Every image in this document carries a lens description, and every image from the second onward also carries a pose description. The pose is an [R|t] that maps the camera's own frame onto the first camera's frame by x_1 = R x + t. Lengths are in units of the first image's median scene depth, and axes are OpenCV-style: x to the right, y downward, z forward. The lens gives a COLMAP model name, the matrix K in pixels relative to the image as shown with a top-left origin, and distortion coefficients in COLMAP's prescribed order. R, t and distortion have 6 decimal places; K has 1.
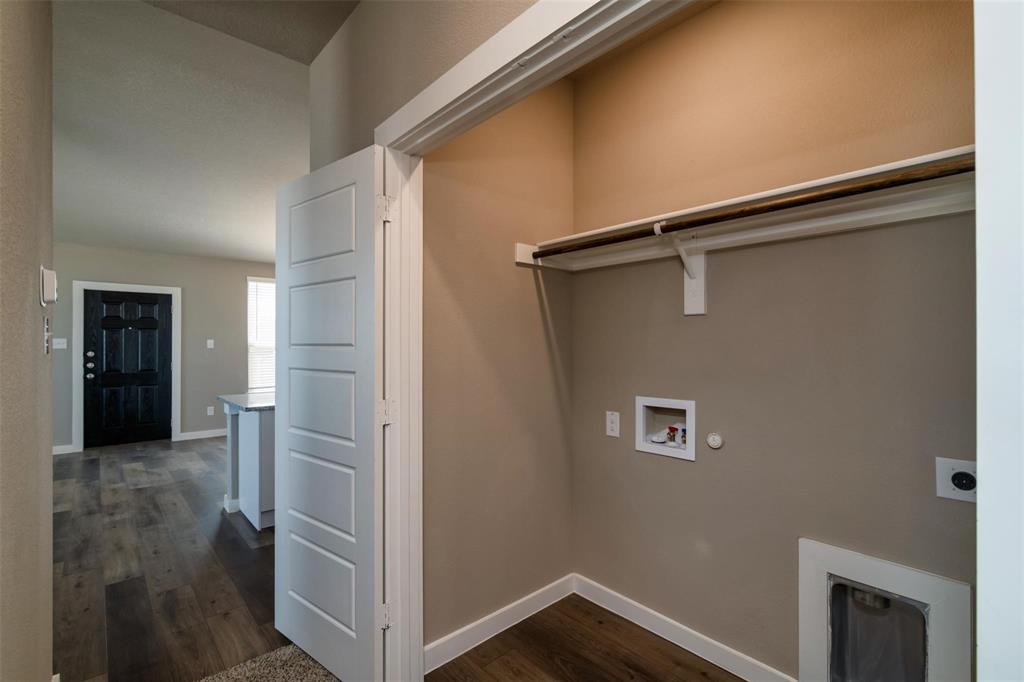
lens RADIAL K [[467.2, 0, 513.1], [0, 467.2, 342.7], [0, 0, 1]] dist [-0.000712, -0.000379]
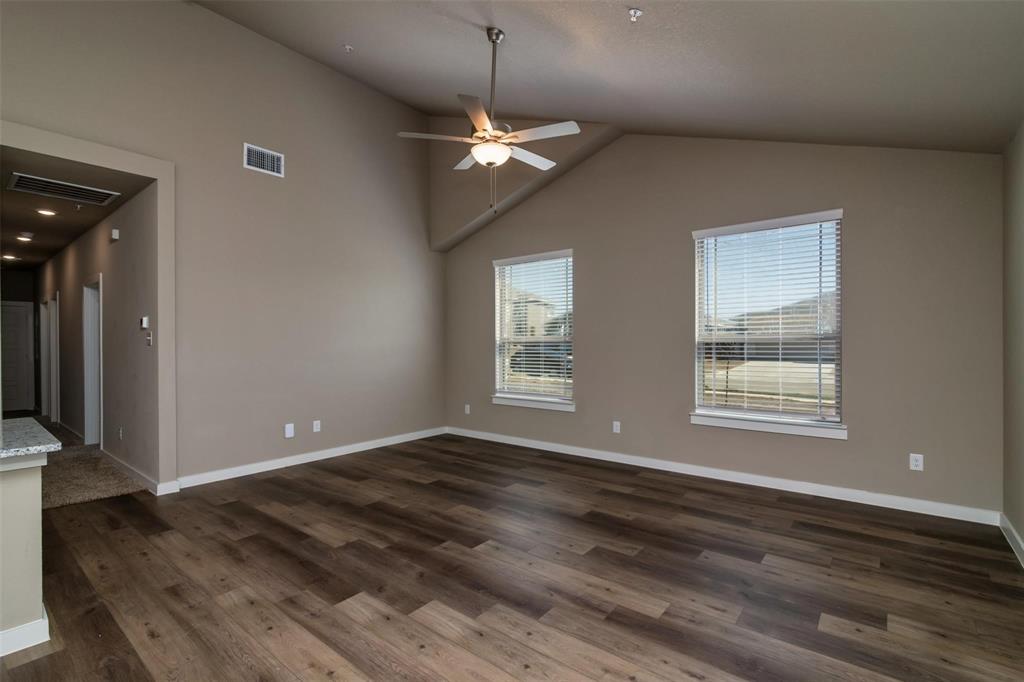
lens RADIAL K [[467.2, 0, 513.5], [0, 467.2, 341.7], [0, 0, 1]] dist [-0.000712, -0.000379]
pose [[-0.986599, 0.006609, -0.163028, -1.042058], [0.006832, 0.999976, -0.000809, 0.010134], [0.163019, -0.001912, -0.986621, 1.587346]]
